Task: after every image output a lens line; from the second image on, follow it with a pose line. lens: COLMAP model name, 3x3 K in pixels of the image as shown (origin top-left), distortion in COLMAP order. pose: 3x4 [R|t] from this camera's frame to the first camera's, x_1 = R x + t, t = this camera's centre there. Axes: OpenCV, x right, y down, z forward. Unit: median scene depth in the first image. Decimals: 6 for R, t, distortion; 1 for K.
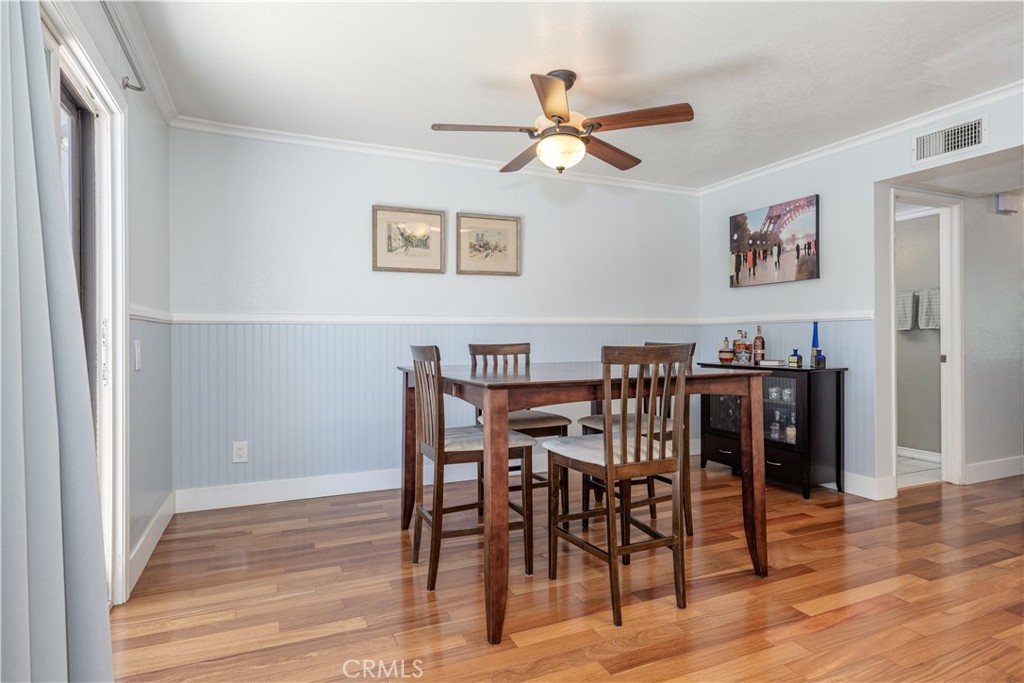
lens RADIAL K [[554.5, 0, 512.0], [0, 554.5, 341.5], [0, 0, 1]] dist [-0.001134, -0.000081]
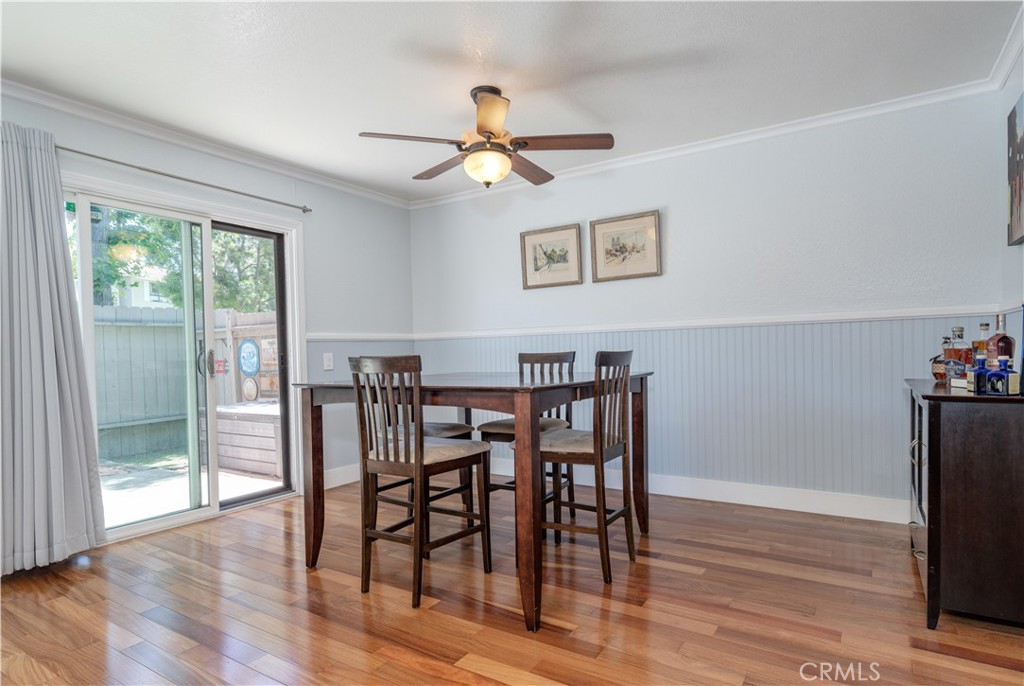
lens RADIAL K [[563.4, 0, 511.2], [0, 563.4, 372.6], [0, 0, 1]] dist [0.000515, 0.000111]
pose [[0.549059, 0.024190, -0.835433, 0.722864], [0.015961, 0.999095, 0.039419, -0.001272], [0.835631, -0.034978, 0.548176, 0.327415]]
